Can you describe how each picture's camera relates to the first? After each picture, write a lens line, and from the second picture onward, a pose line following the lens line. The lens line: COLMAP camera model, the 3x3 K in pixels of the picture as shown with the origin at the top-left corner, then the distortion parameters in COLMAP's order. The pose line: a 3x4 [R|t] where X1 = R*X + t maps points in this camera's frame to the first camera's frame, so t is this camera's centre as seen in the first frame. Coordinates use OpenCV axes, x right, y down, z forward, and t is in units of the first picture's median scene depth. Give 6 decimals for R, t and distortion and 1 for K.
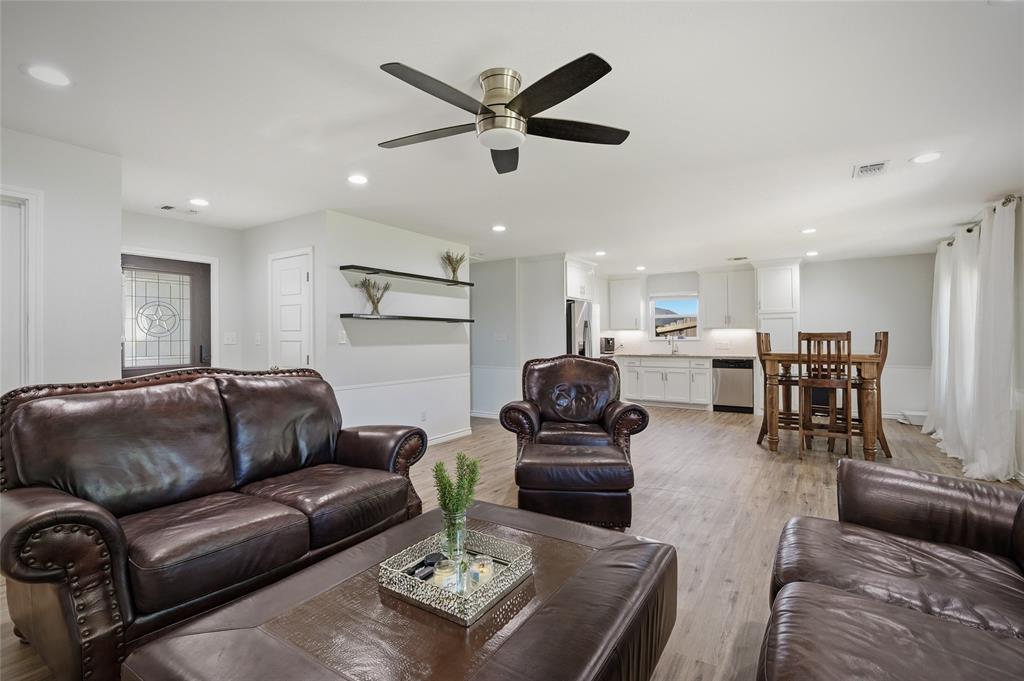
lens RADIAL K [[458.6, 0, 515.5], [0, 458.6, 342.8], [0, 0, 1]] dist [-0.001492, -0.000226]
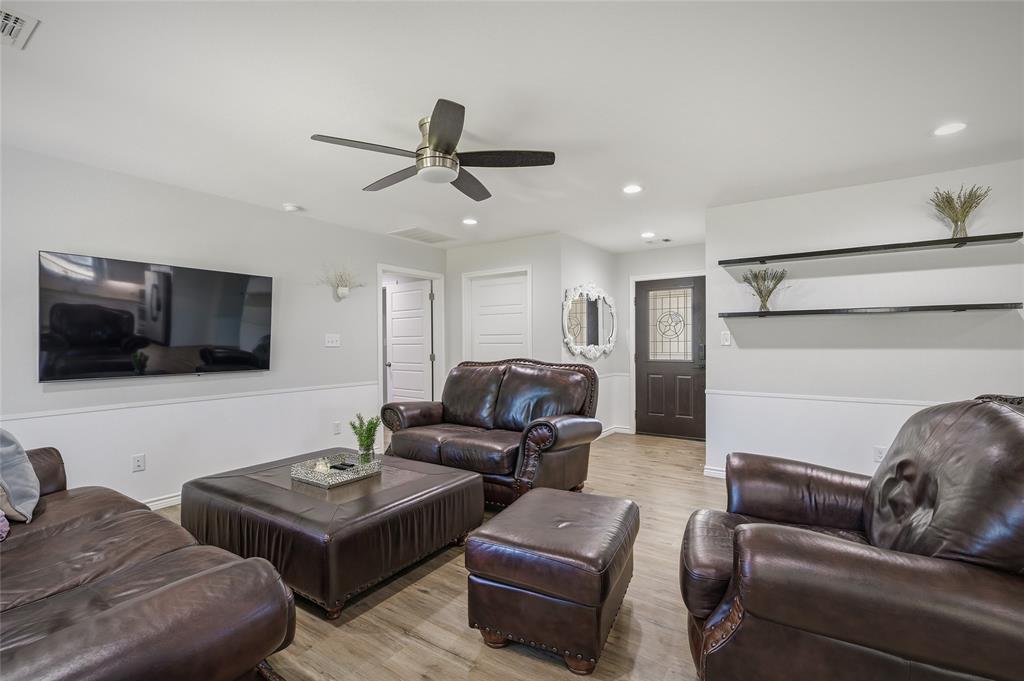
lens RADIAL K [[458.6, 0, 515.5], [0, 458.6, 342.8], [0, 0, 1]] dist [-0.001492, -0.000226]
pose [[-0.019361, 0.007012, -0.999788, 0.522111], [-0.009331, 0.999931, 0.007194, -0.006879], [0.999769, 0.009469, -0.019294, 0.563142]]
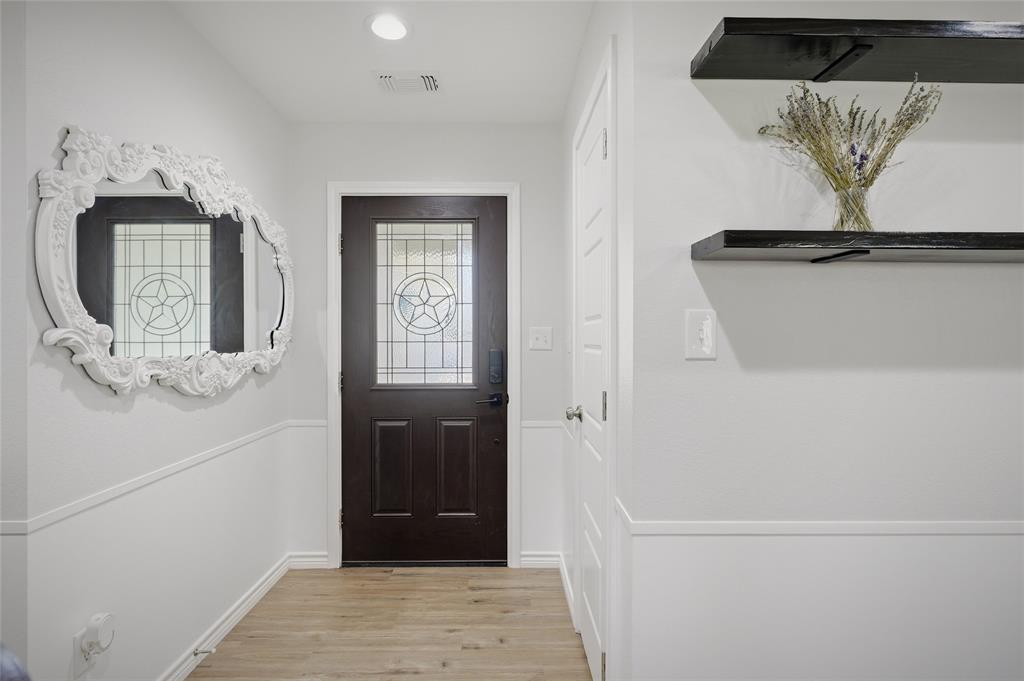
lens RADIAL K [[500.6, 0, 516.6], [0, 500.6, 340.2], [0, 0, 1]] dist [0.000073, -0.000230]
pose [[0.568897, 0.003778, -0.822400, -0.192444], [-0.012460, 0.999914, -0.004025, -0.005951], [0.822314, 0.012537, 0.568895, 0.713958]]
